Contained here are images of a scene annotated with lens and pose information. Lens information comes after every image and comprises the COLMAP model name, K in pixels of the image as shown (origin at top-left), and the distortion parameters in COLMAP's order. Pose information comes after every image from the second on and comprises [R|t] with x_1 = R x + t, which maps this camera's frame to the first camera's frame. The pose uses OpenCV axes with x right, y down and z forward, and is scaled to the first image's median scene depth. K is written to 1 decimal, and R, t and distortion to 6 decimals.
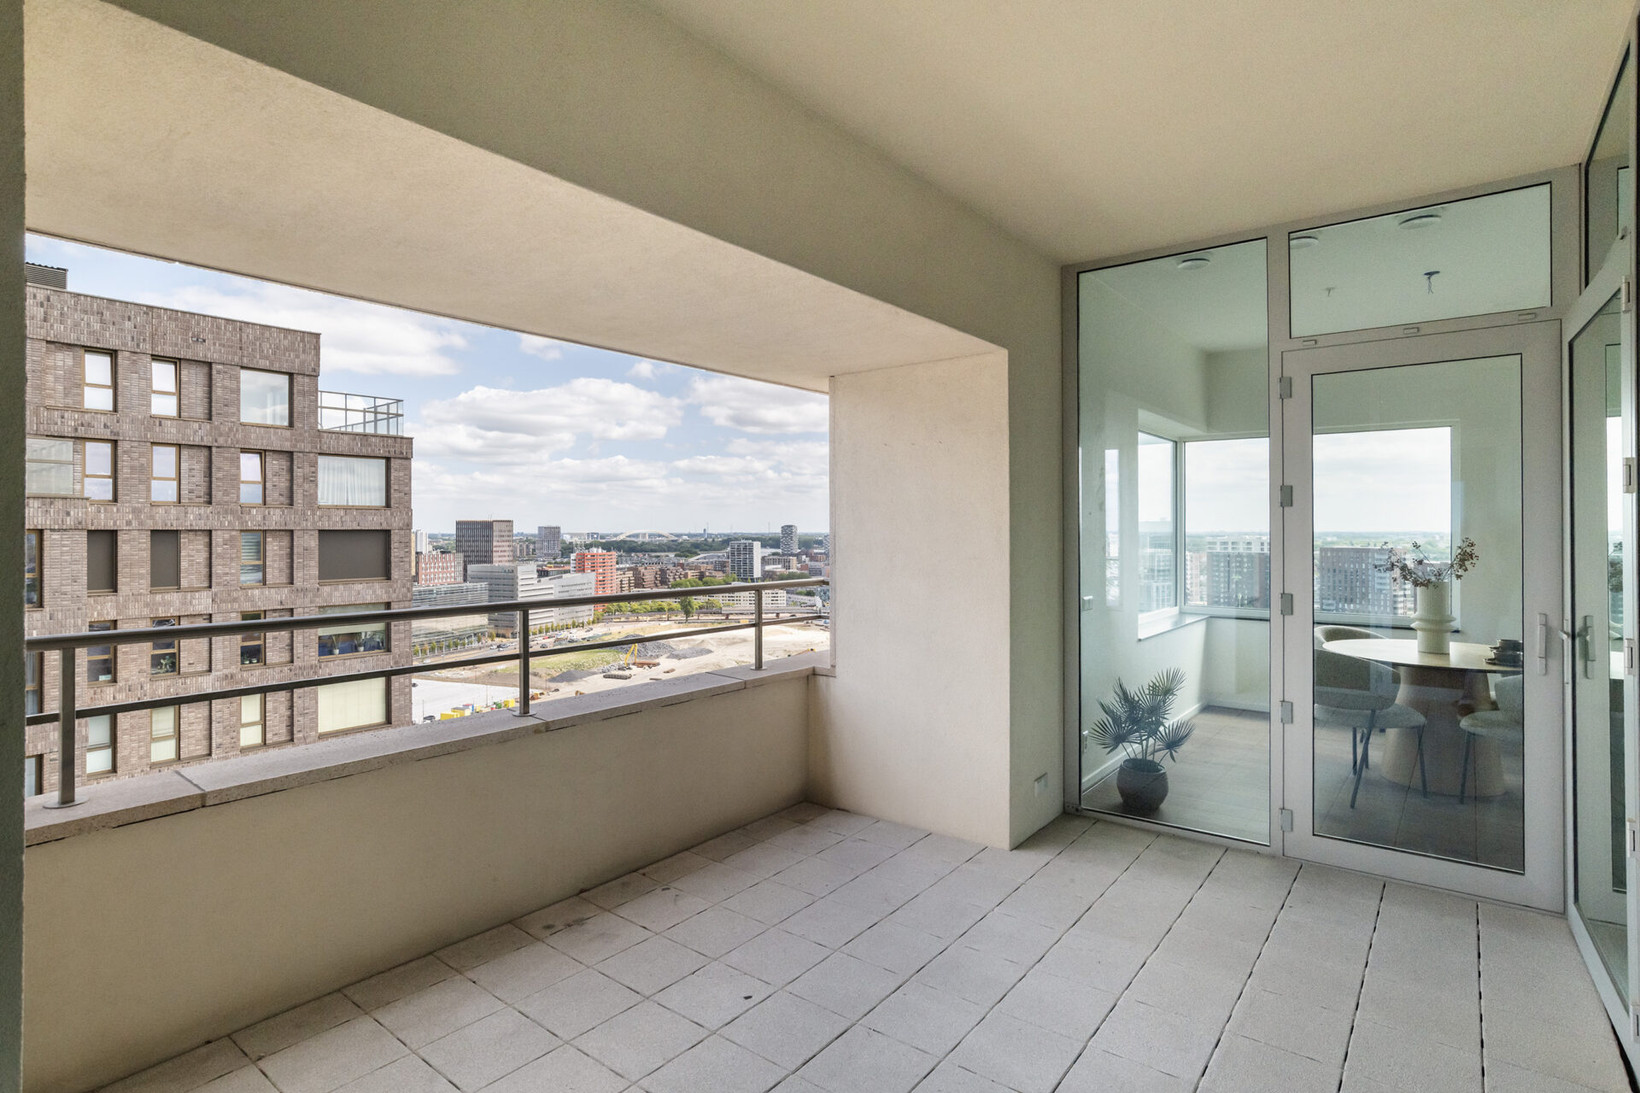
lens RADIAL K [[830.9, 0, 816.4], [0, 830.9, 528.7], [0, 0, 1]] dist [-0.014093, 0.007212]
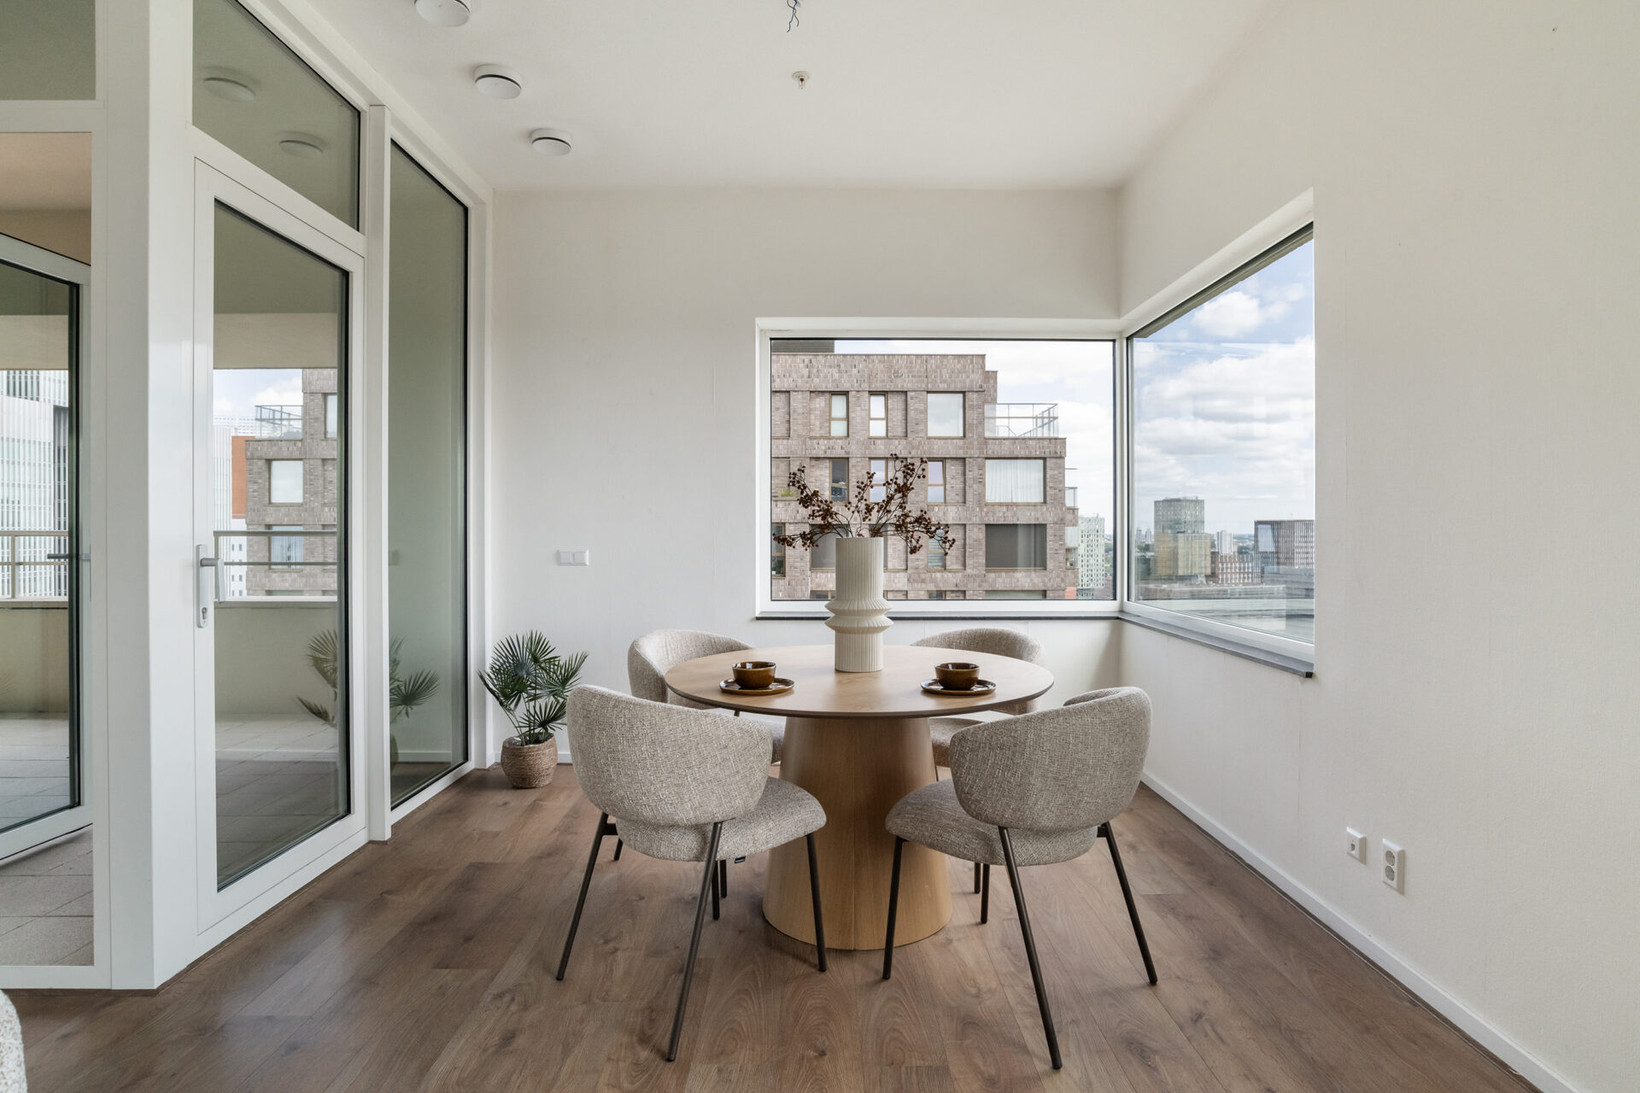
lens RADIAL K [[830.9, 0, 848.6], [0, 830.9, 519.8], [0, 0, 1]] dist [-0.014093, 0.007212]
pose [[0.641668, -0.010136, -0.766915, 0.169124], [0.001262, 0.999925, -0.012160, 0.009621], [0.766981, 0.006835, 0.641633, 0.111961]]
